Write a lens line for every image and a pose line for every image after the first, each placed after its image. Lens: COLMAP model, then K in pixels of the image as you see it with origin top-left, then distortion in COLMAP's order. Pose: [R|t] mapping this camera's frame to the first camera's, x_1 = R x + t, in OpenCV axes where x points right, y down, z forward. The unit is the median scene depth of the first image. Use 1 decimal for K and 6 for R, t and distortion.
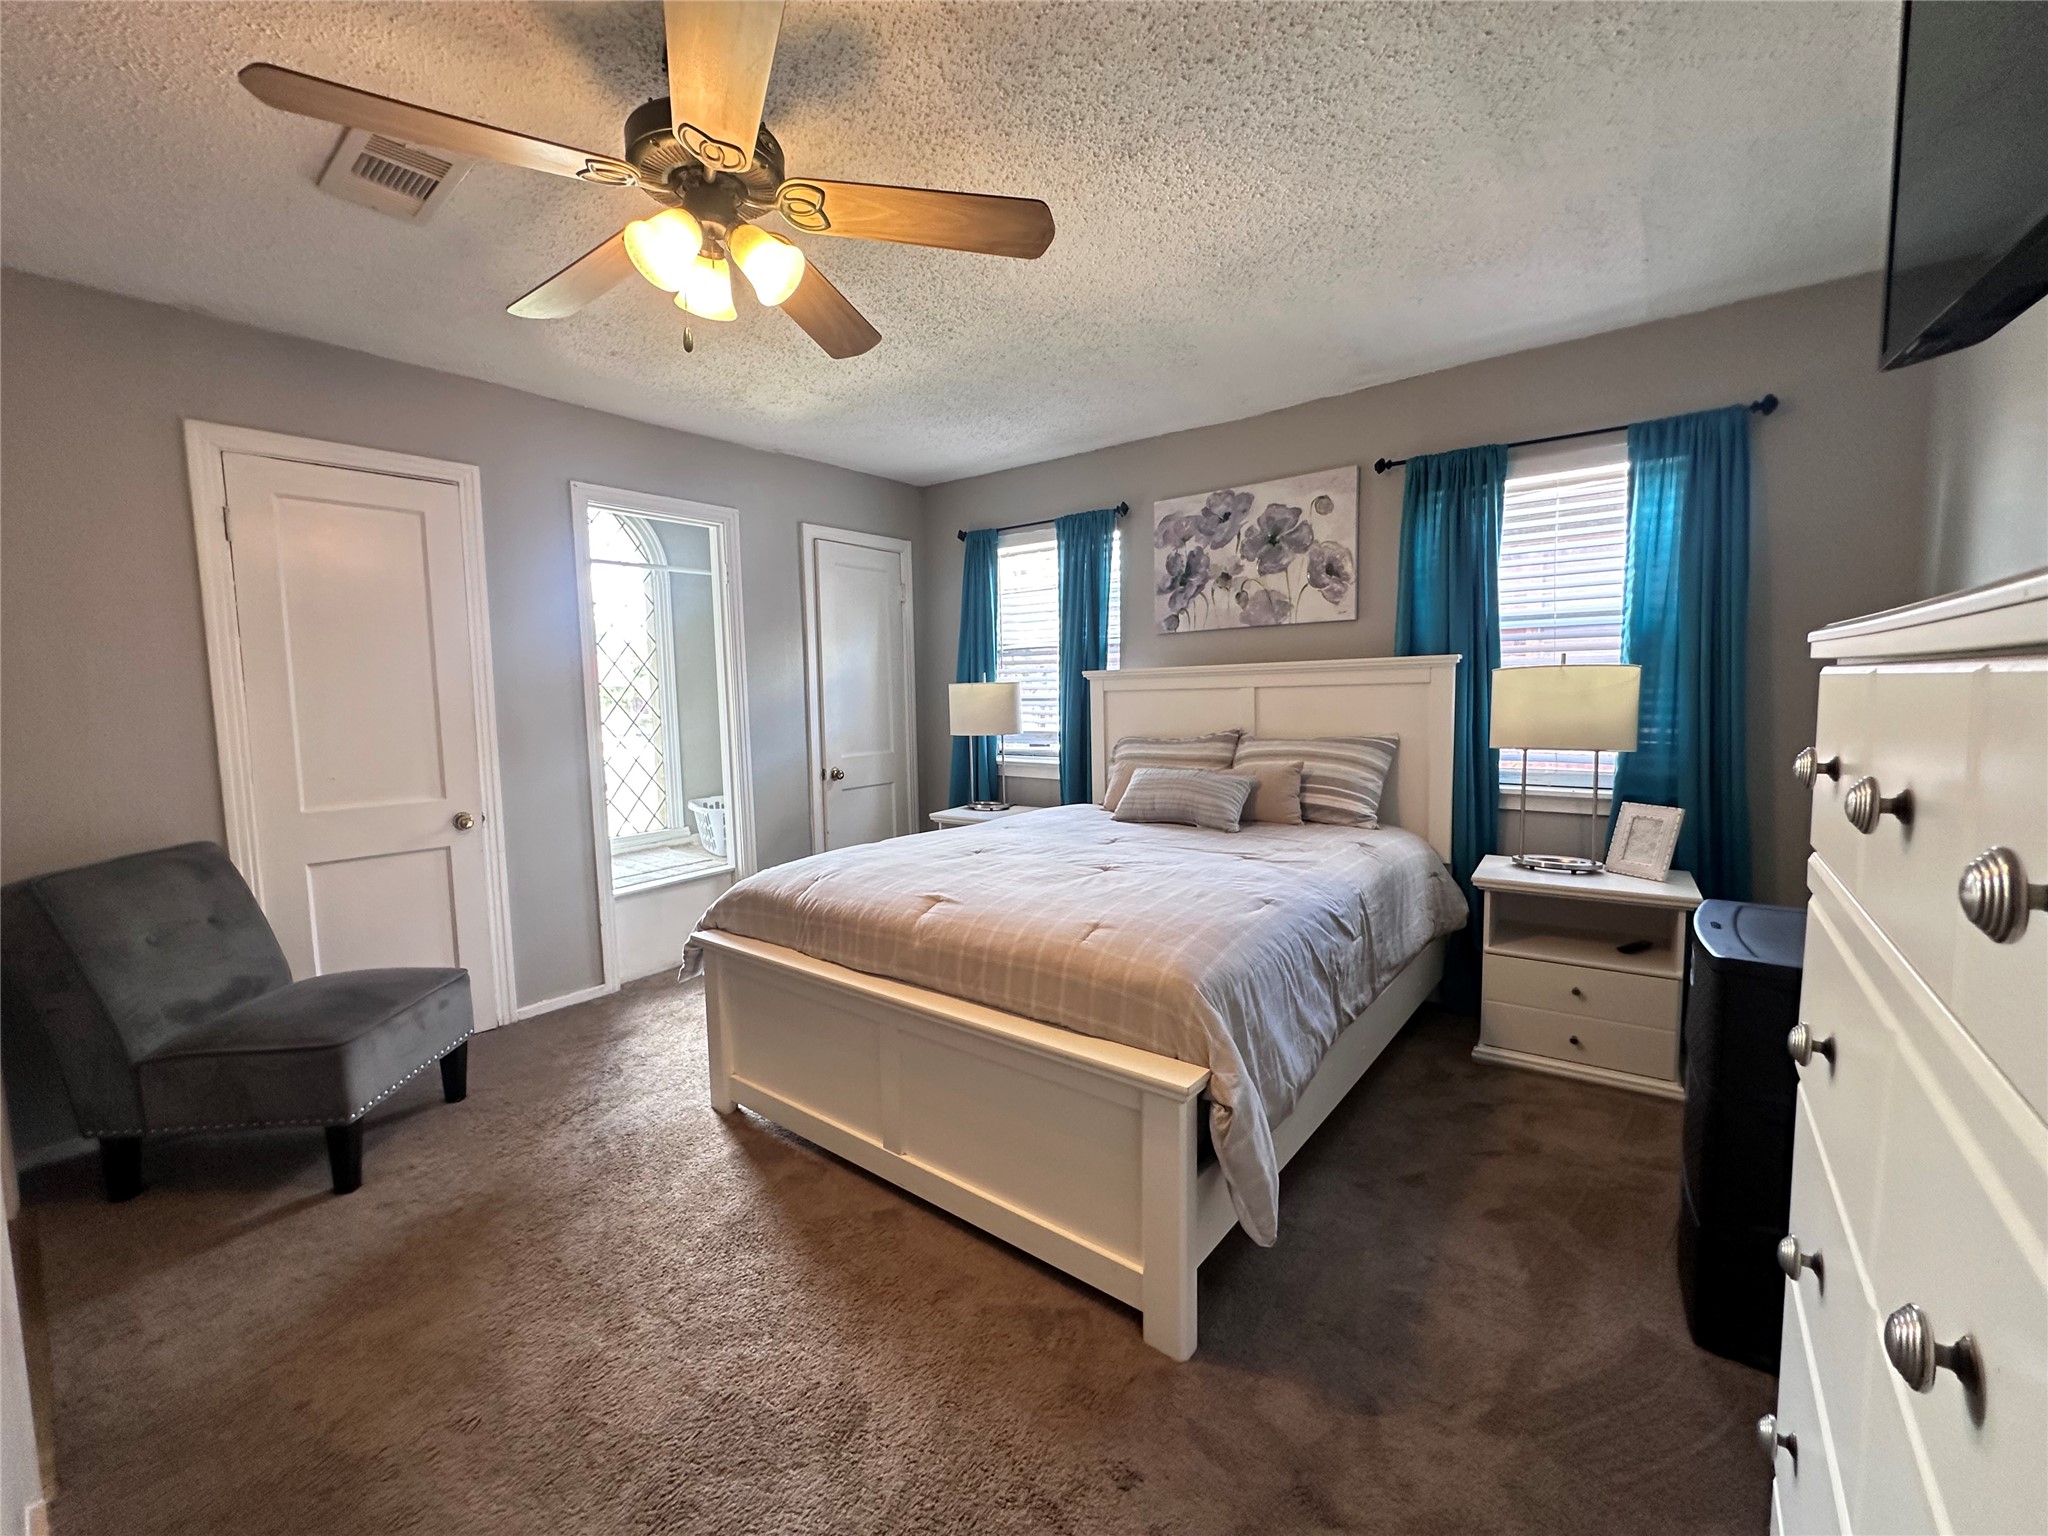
lens RADIAL K [[819.6, 0, 1025.0], [0, 819.6, 764.8], [0, 0, 1]] dist [-0.007212, 0.001634]
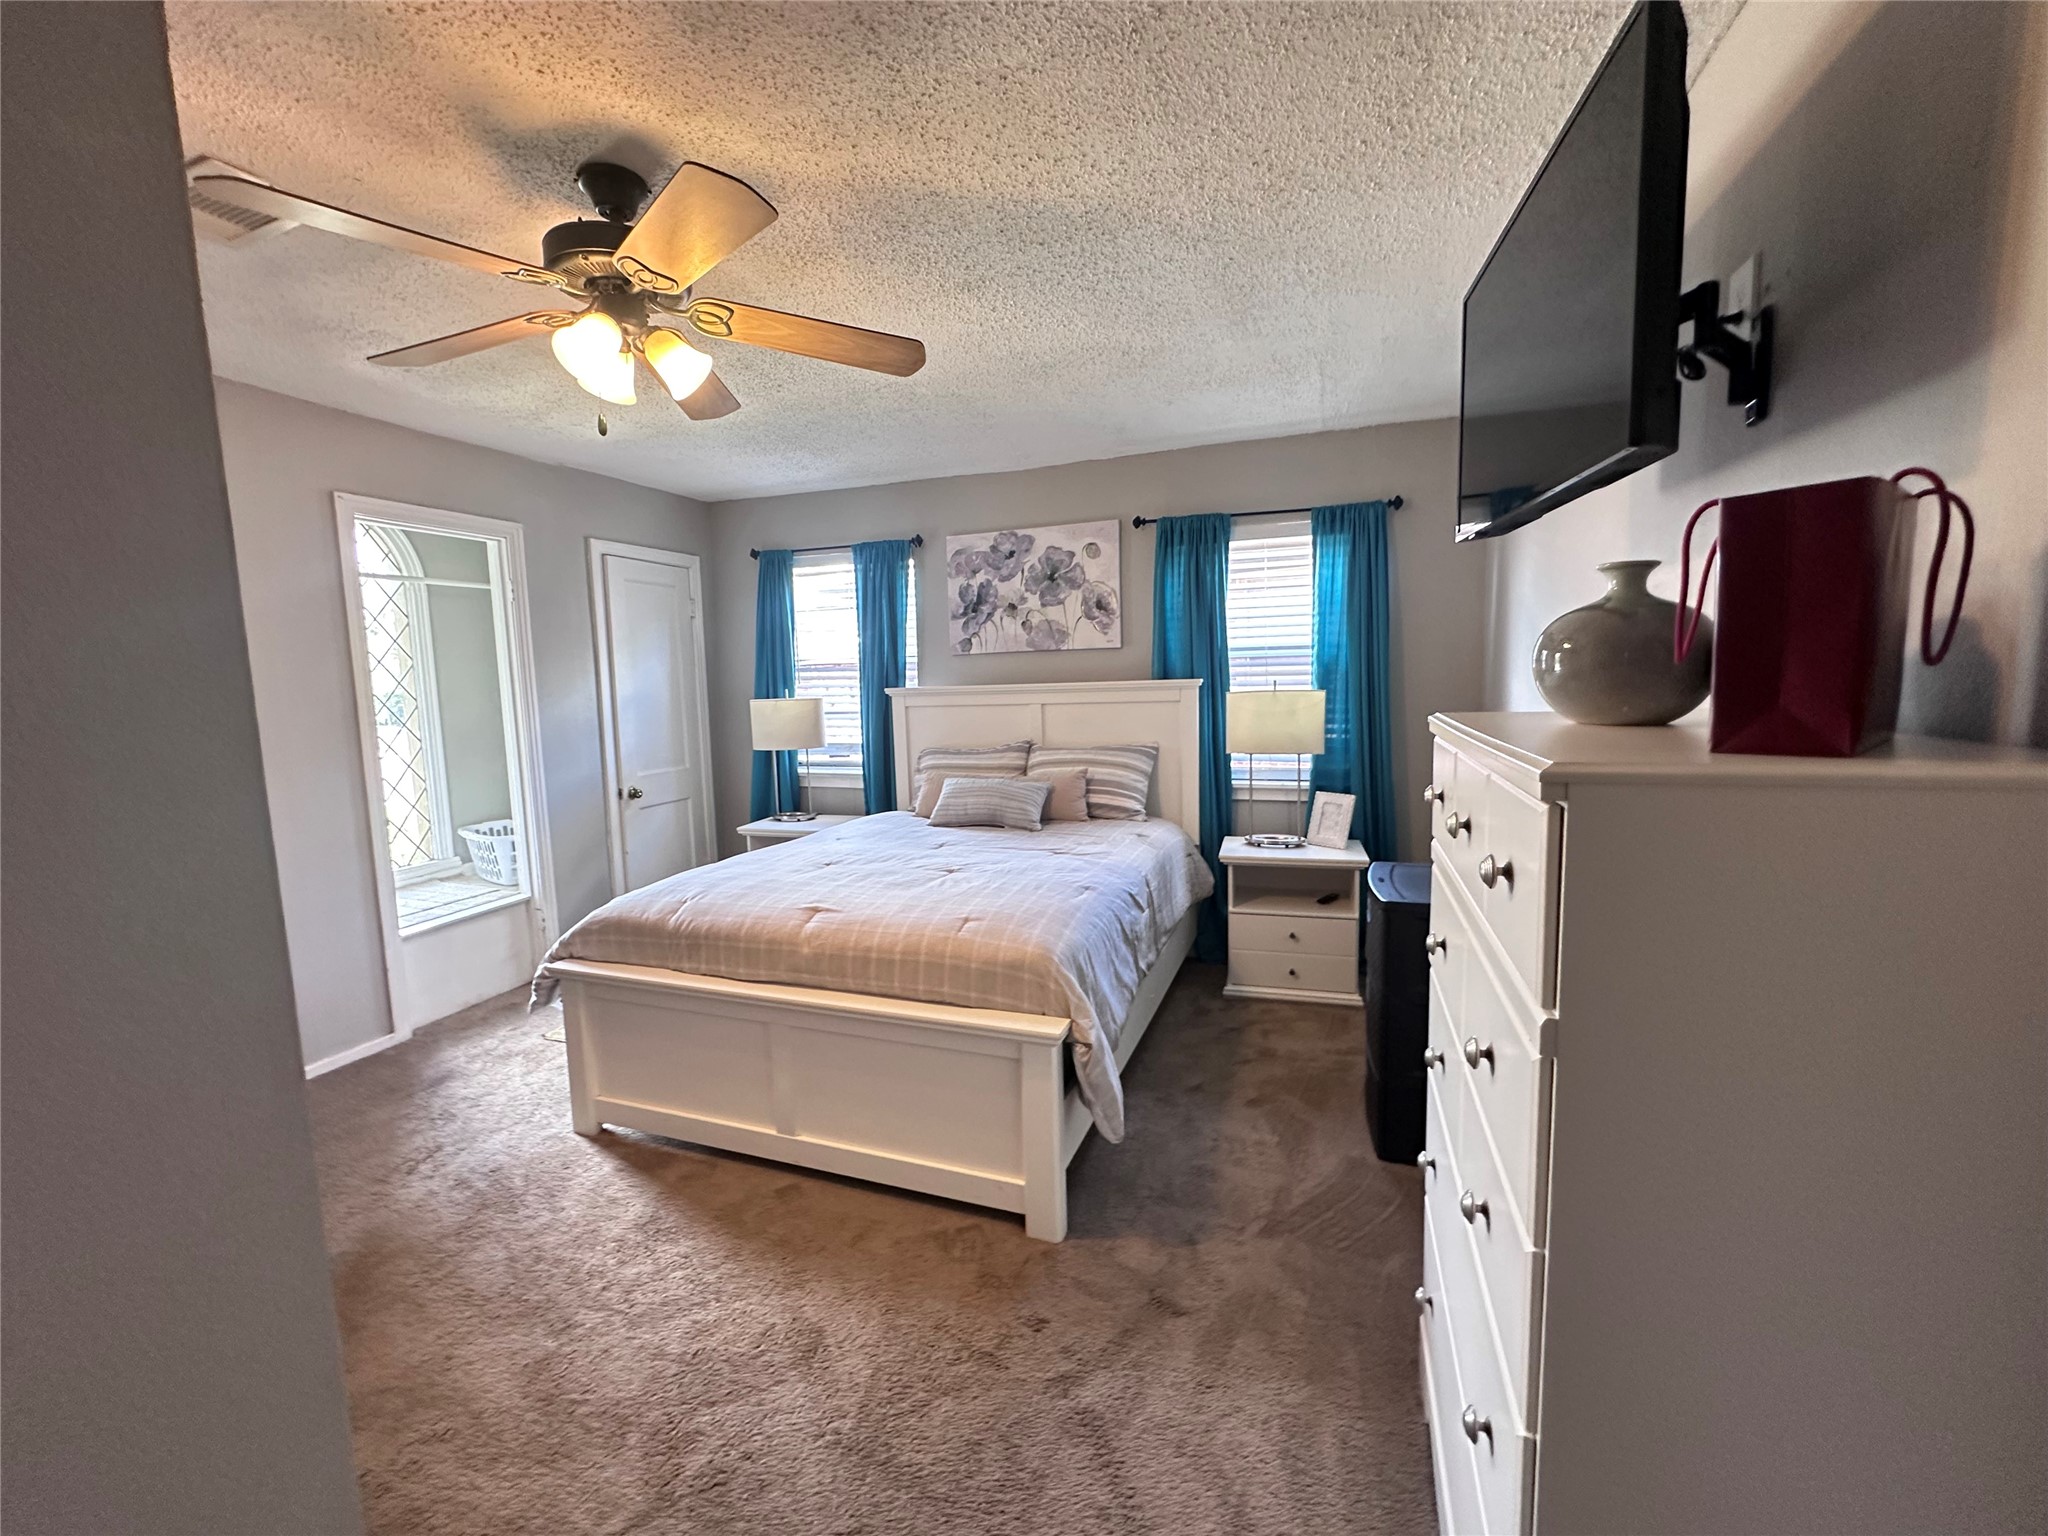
lens RADIAL K [[819.6, 0, 1024.3], [0, 819.6, 764.3], [0, 0, 1]] dist [-0.007212, 0.001634]
pose [[0.951933, -0.036623, 0.304110, -0.158298], [0.033924, 0.999324, 0.014156, -0.041208], [-0.304423, -0.003159, 0.952532, -0.161417]]
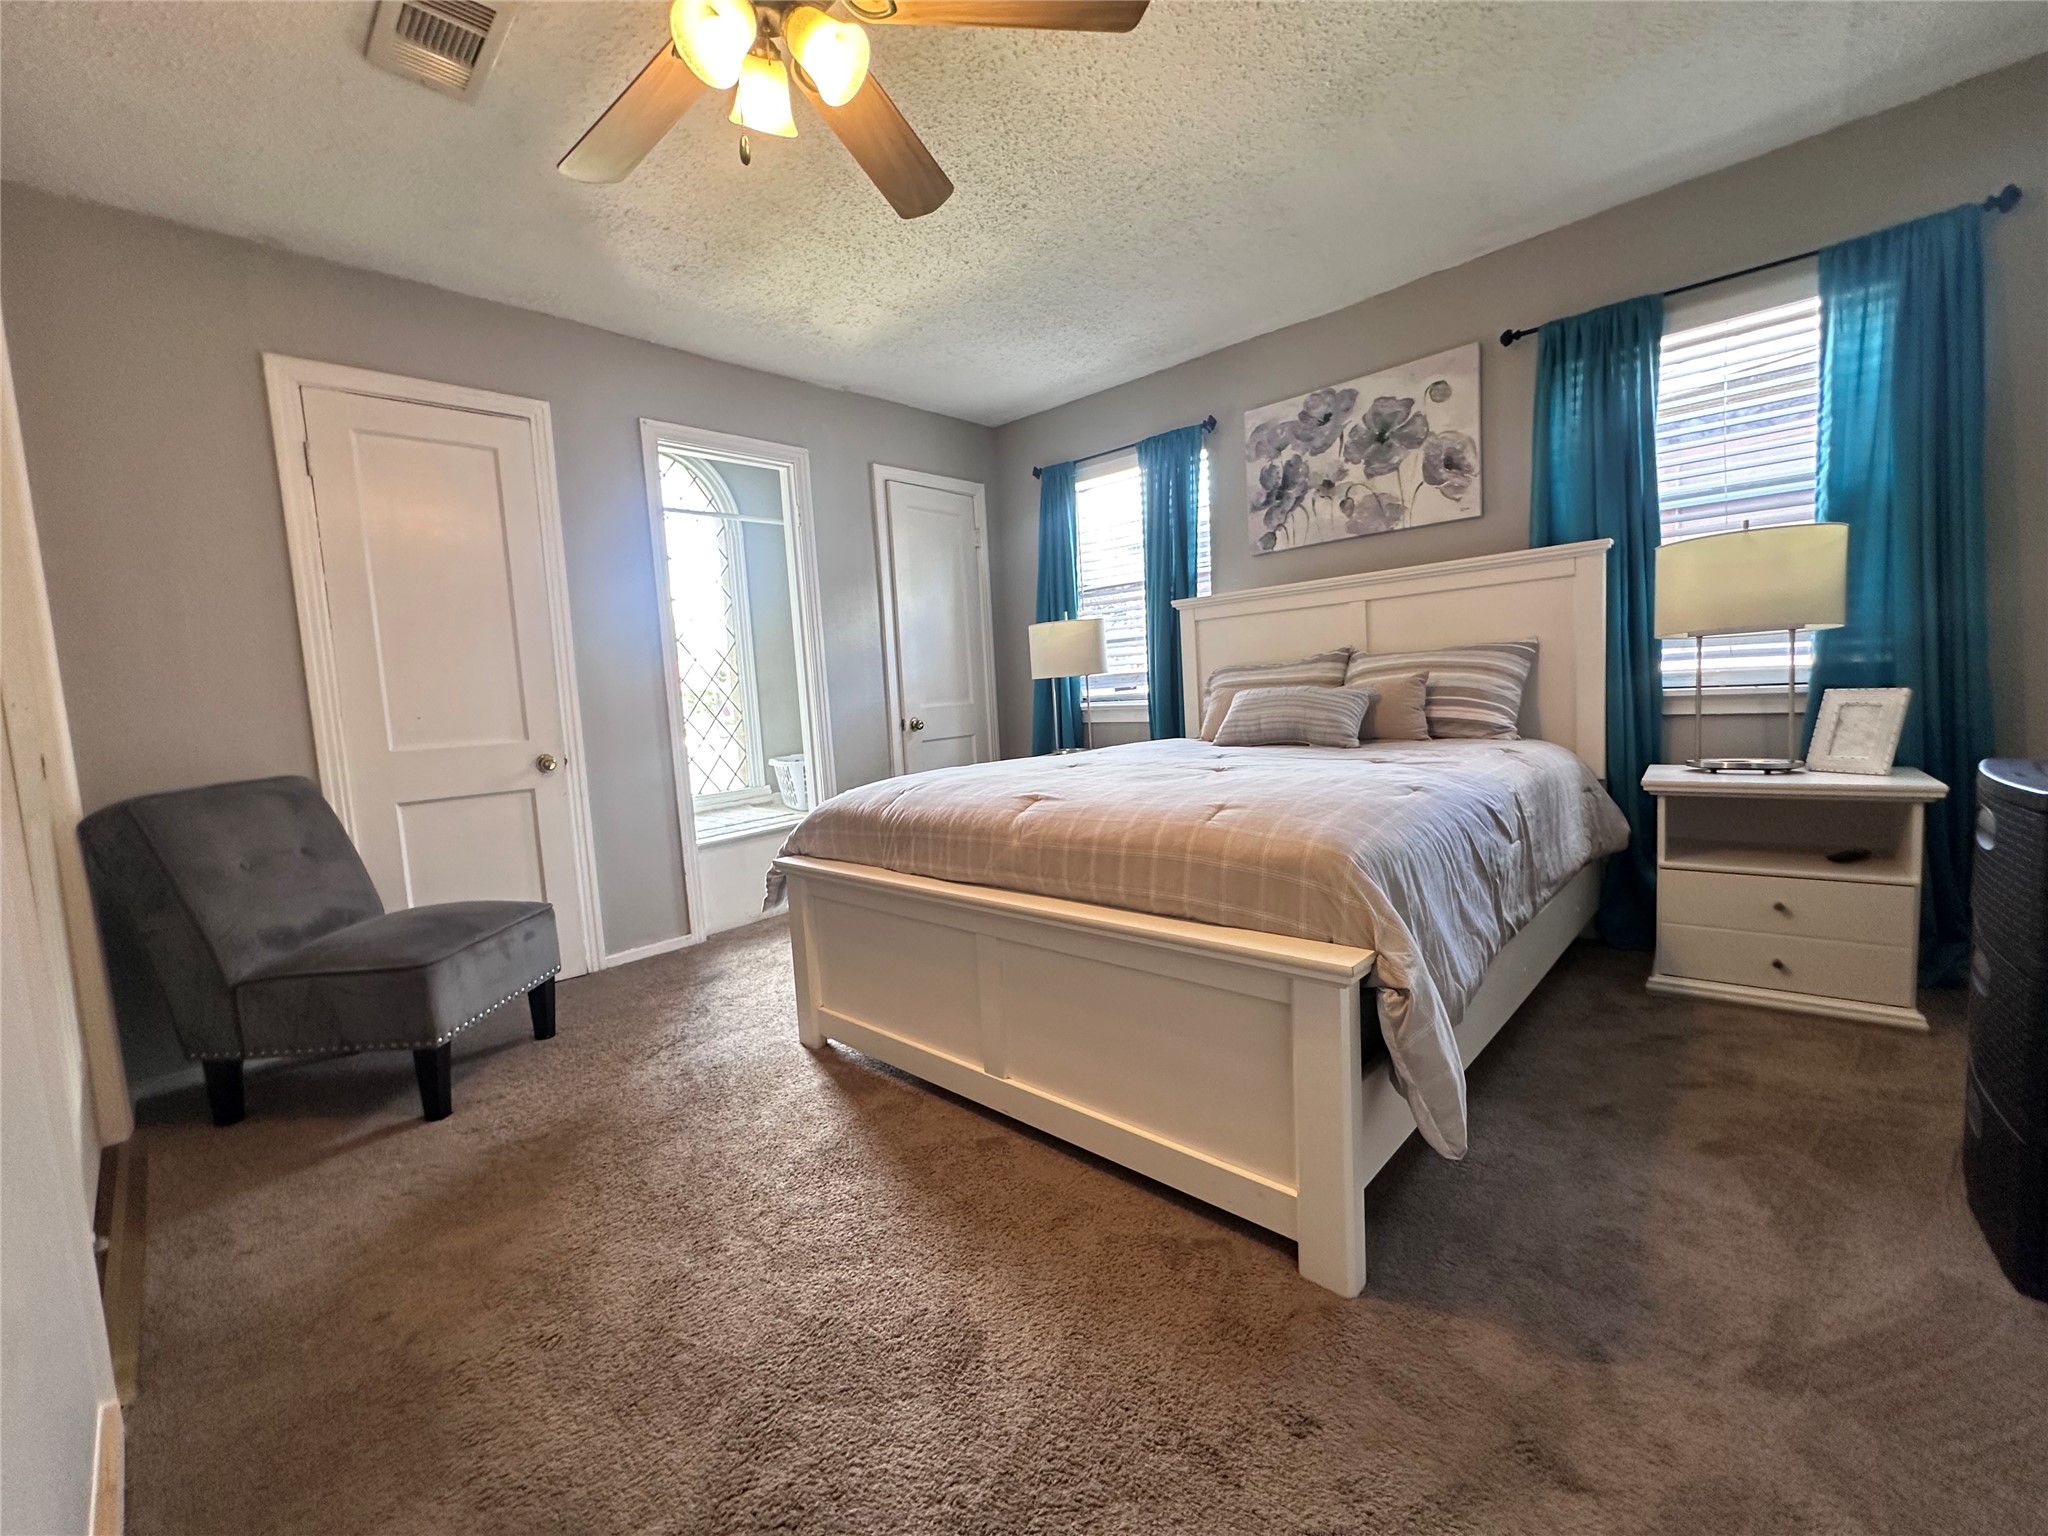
lens RADIAL K [[819.6, 0, 1024.6], [0, 819.6, 766.0], [0, 0, 1]] dist [-0.007212, 0.001634]
pose [[0.995541, -0.030786, -0.089167, -0.033932], [0.031477, 0.999484, 0.006357, 0.113415], [0.088925, -0.009135, 0.995996, 0.092628]]
